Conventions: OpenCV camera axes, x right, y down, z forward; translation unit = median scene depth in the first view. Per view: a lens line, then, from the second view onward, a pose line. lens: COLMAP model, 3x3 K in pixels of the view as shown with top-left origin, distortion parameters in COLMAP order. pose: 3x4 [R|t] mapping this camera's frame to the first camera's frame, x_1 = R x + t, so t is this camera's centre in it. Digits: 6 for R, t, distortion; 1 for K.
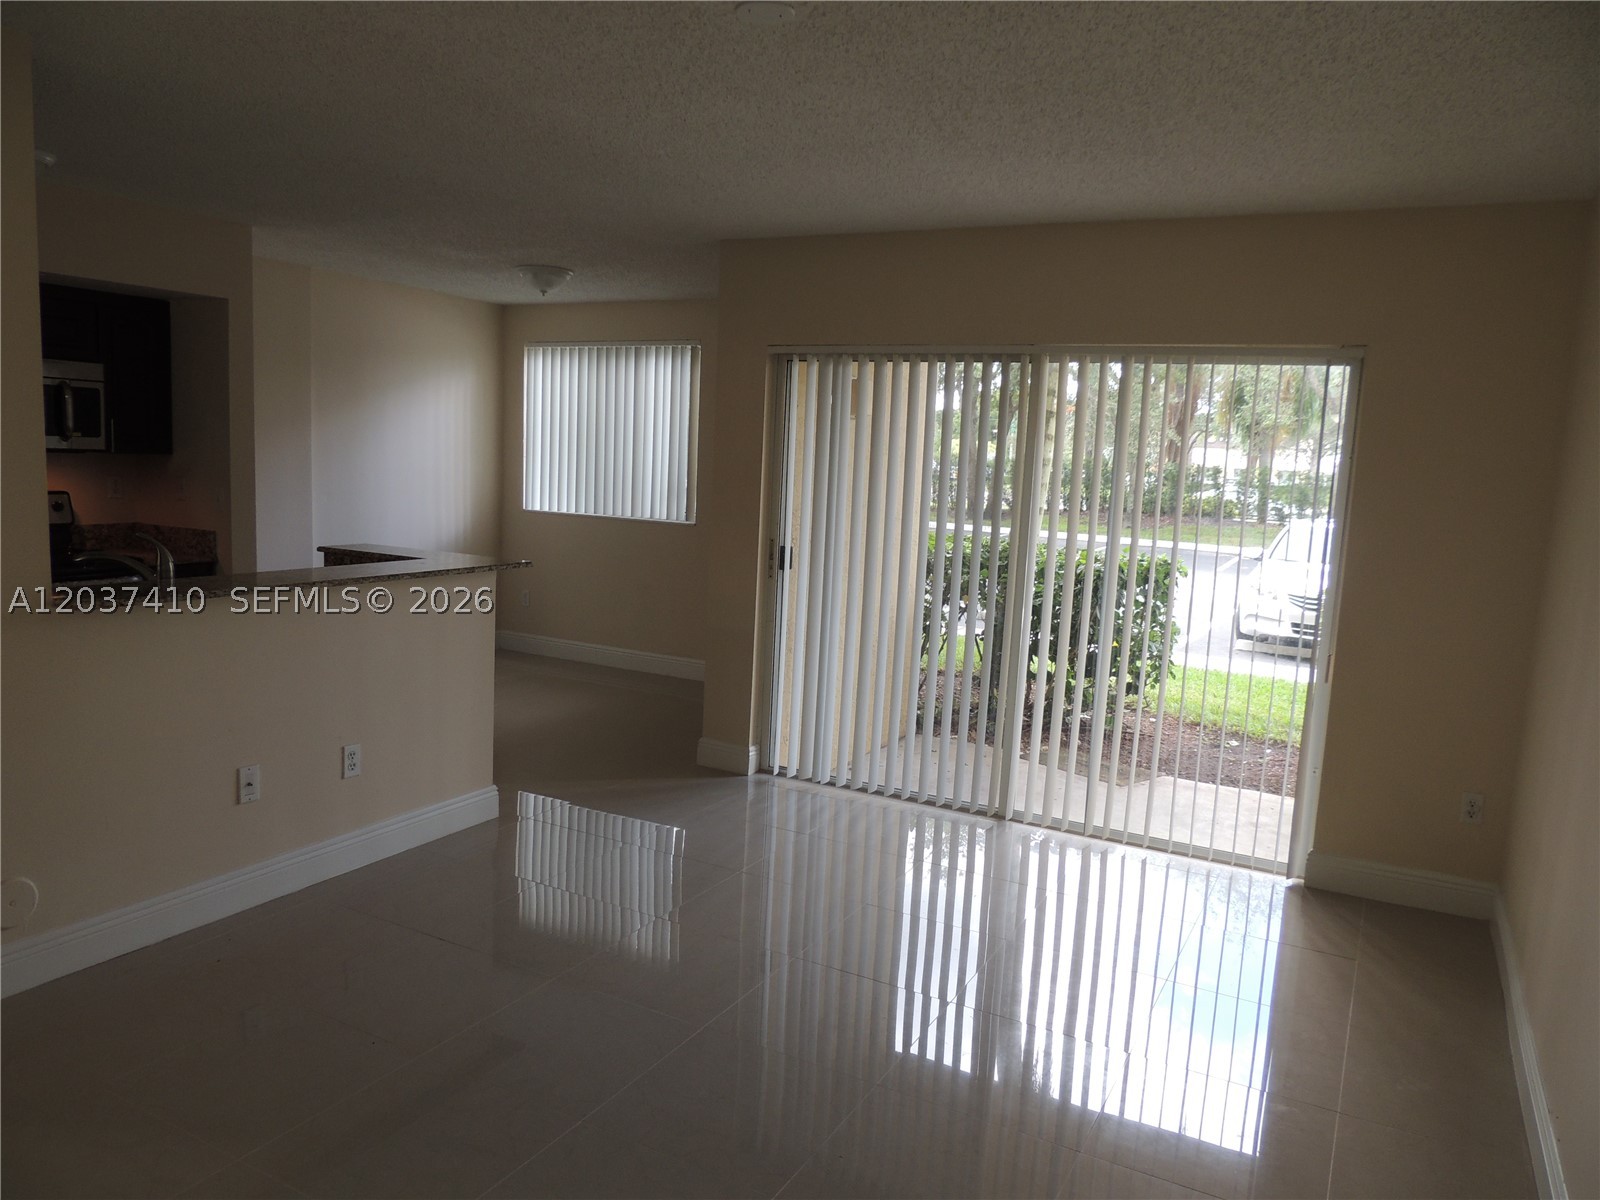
lens RADIAL K [[1131.3, 0, 794.6], [0, 1131.3, 596.4], [0, 0, 1]] dist [-0.013231, -0.003597]
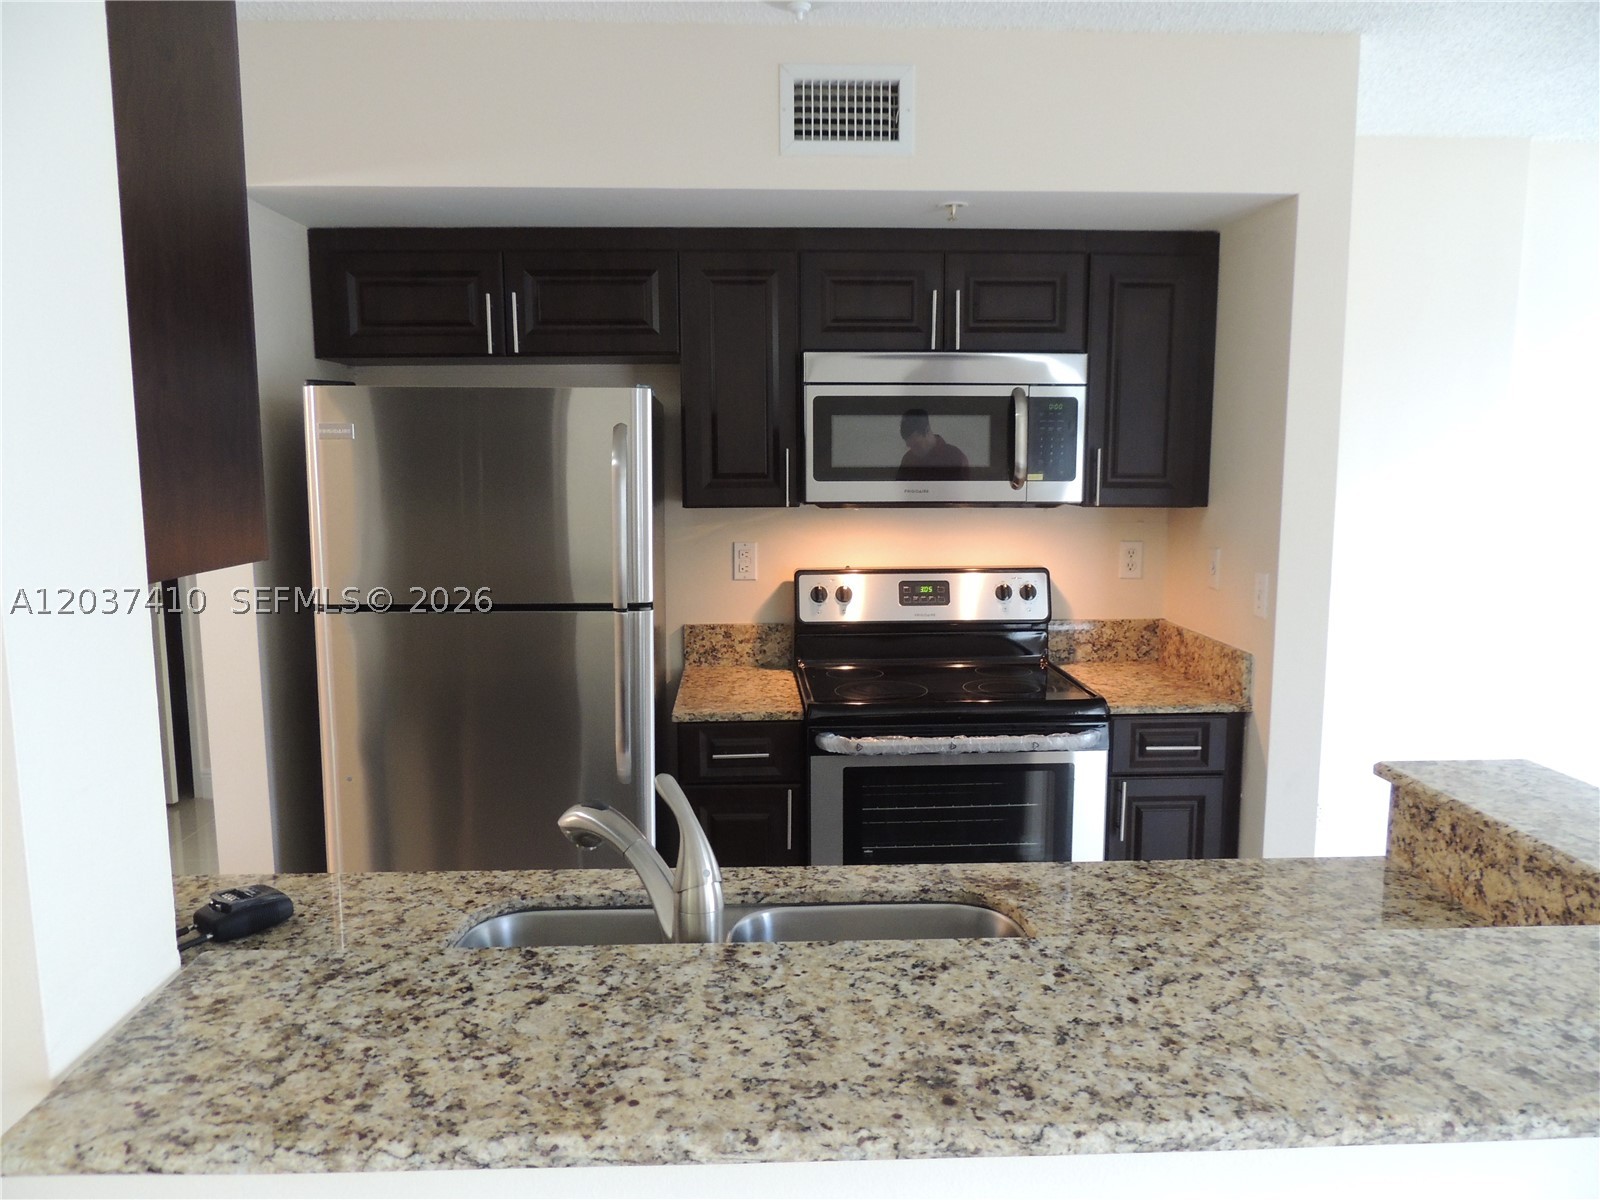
lens RADIAL K [[1131.3, 0, 794.6], [0, 1131.3, 596.4], [0, 0, 1]] dist [-0.013231, -0.003597]
pose [[0.510657, 0.062996, -0.857474, -0.181923], [-0.090386, 0.995719, 0.019325, -0.078911], [0.855021, 0.067635, 0.514165, 0.570307]]
